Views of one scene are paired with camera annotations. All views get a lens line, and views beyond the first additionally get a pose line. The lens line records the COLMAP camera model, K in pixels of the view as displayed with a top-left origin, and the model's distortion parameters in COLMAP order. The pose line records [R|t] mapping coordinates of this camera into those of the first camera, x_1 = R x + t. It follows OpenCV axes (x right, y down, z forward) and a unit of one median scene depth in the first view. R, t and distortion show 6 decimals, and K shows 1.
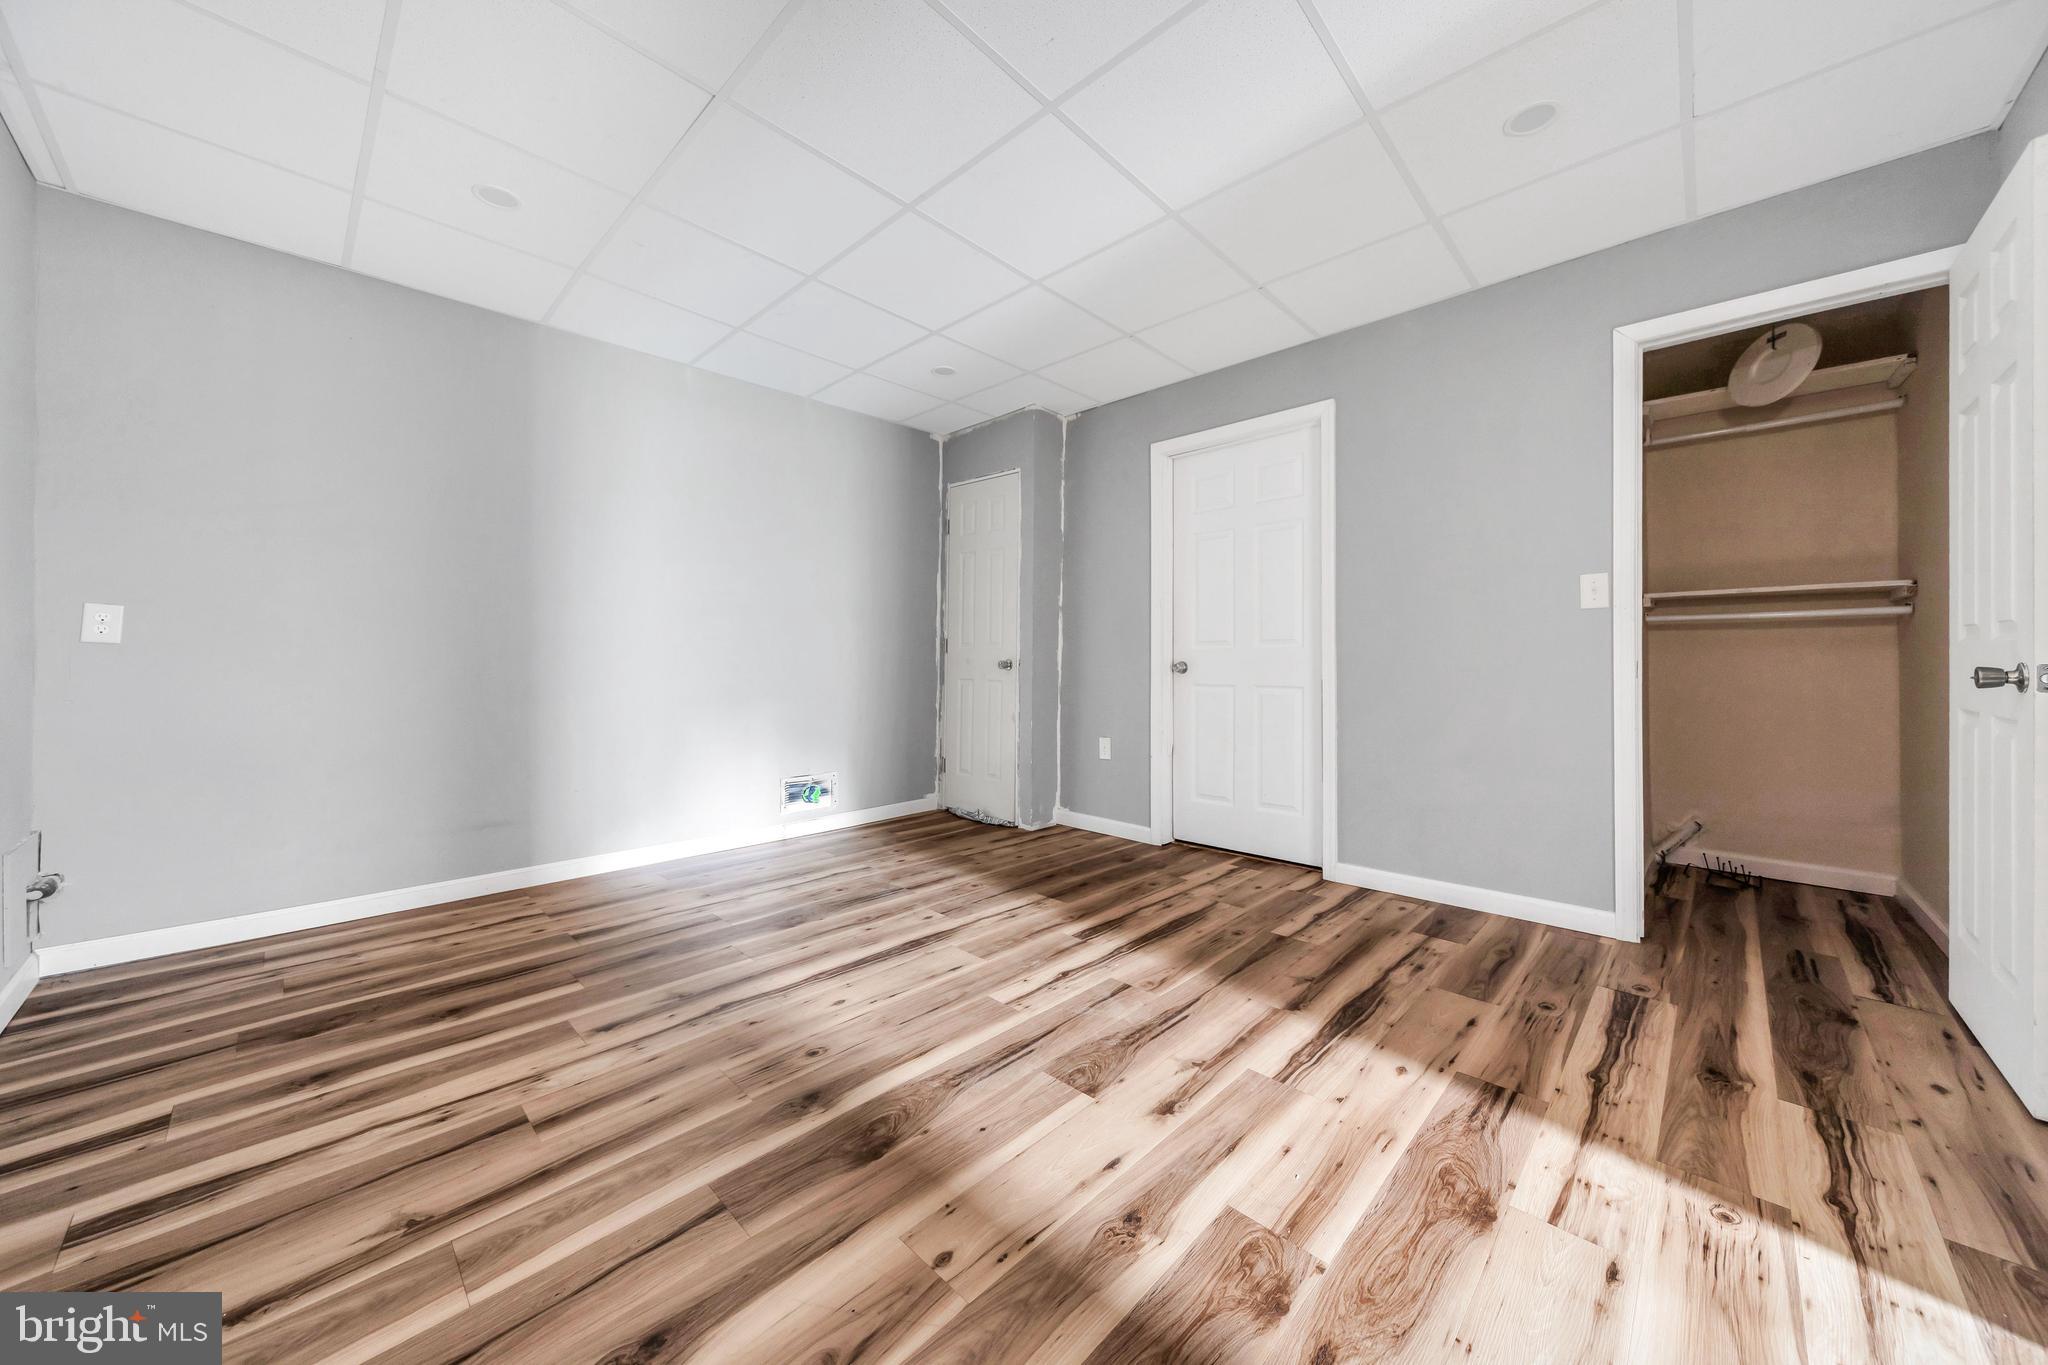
lens RADIAL K [[746.1, 0, 1024.0], [0, 746.1, 682.5], [0, 0, 1]] dist [0.000103, 0.000011]
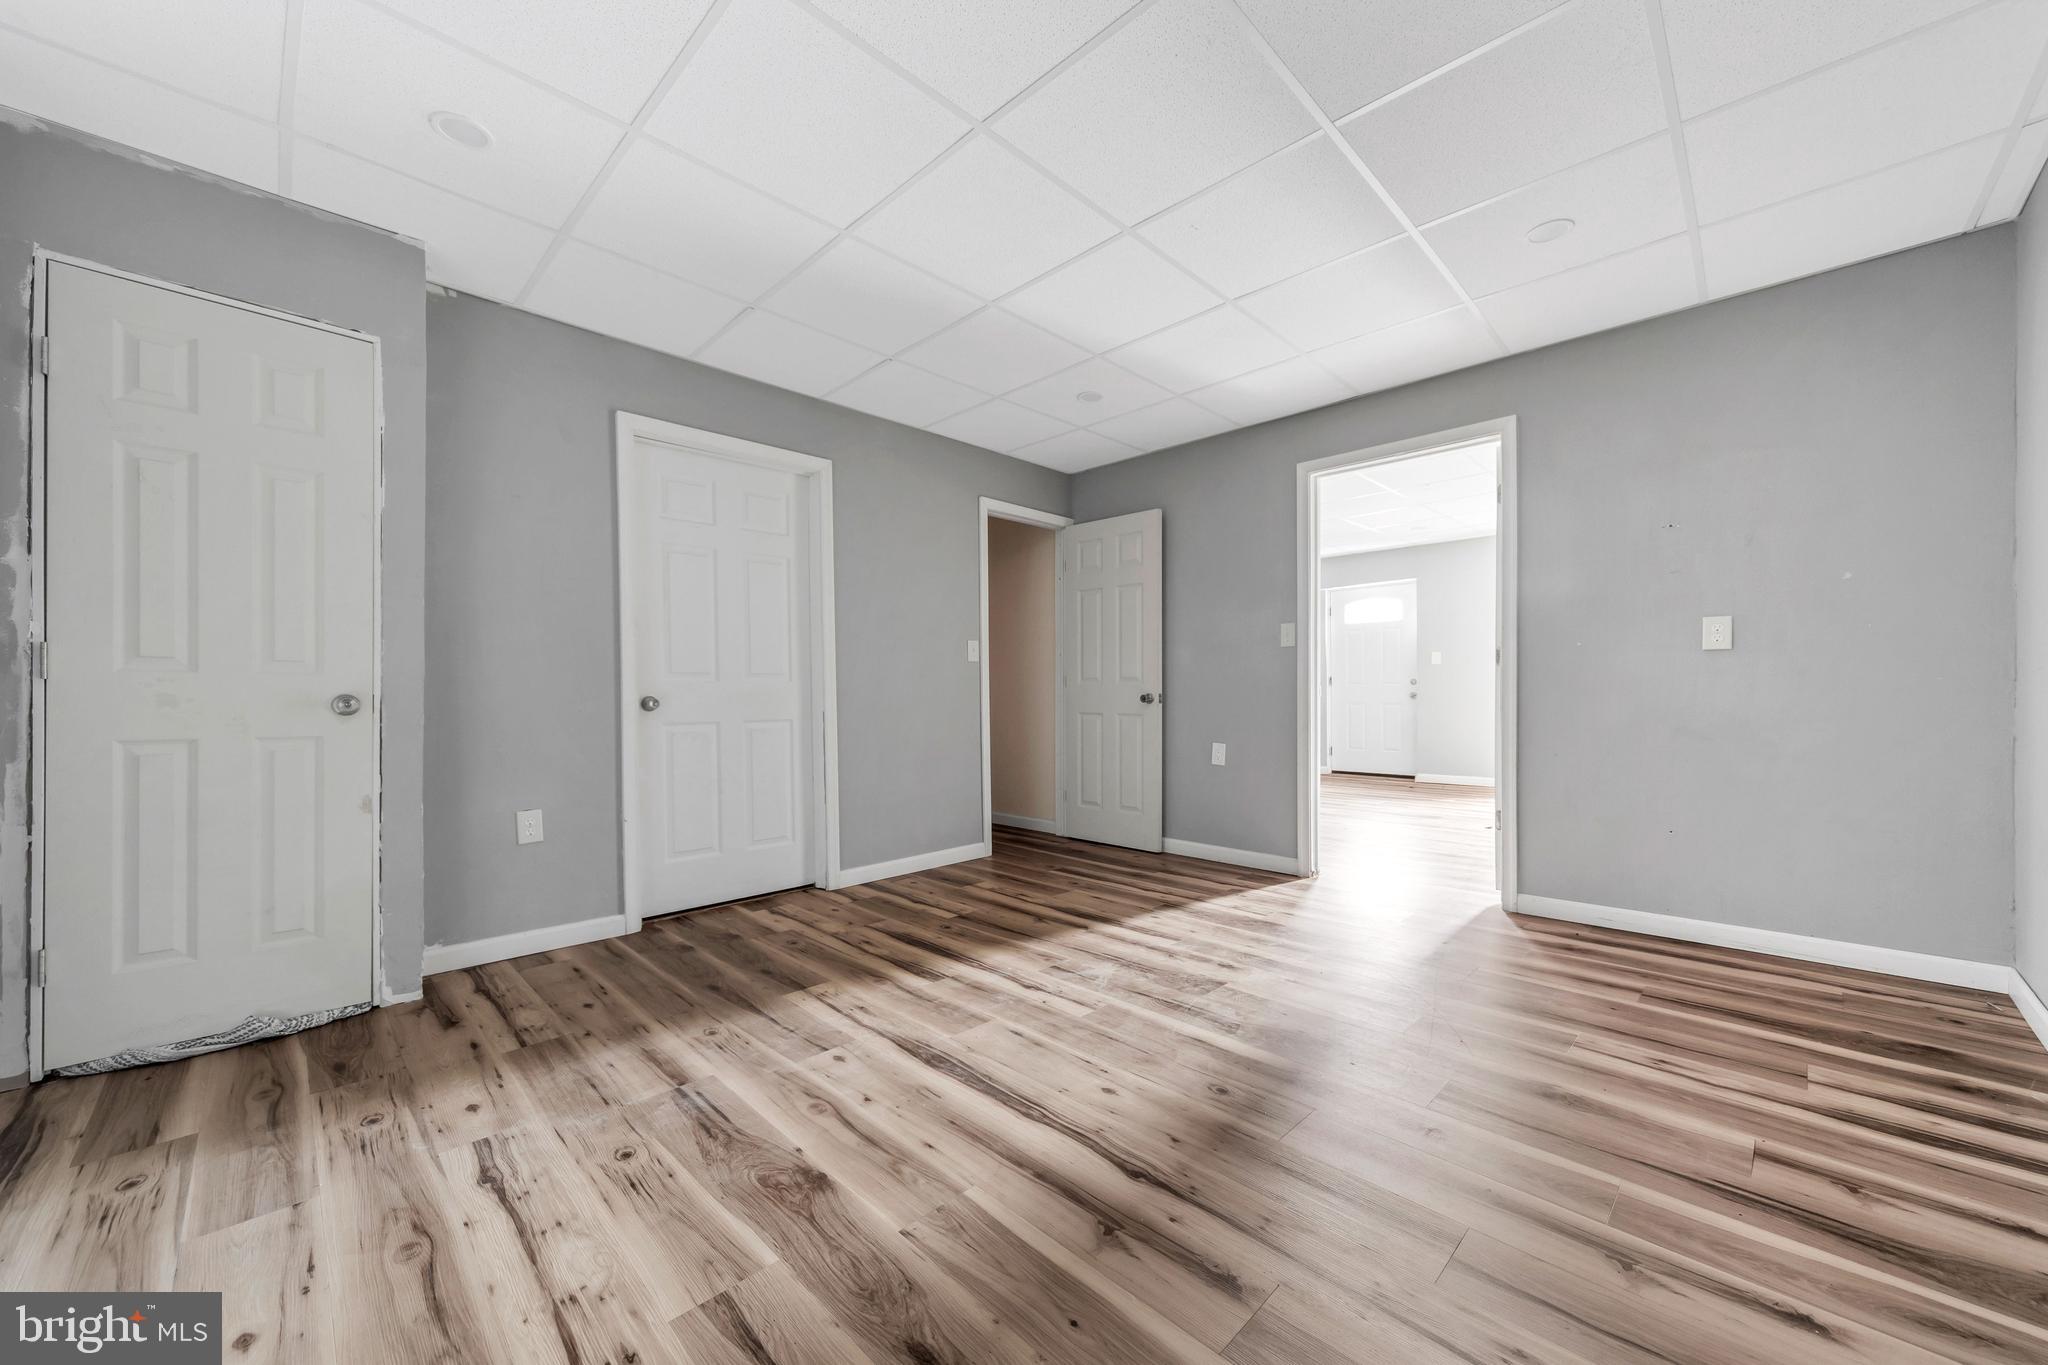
lens RADIAL K [[746.1, 0, 1024.0], [0, 746.1, 682.5], [0, 0, 1]] dist [0.000103, 0.000011]
pose [[0.017037, 0.013092, 0.999769, -0.915763], [0.036105, 0.999254, -0.013701, -0.026302], [-0.999203, 0.036330, 0.016551, 0.877874]]
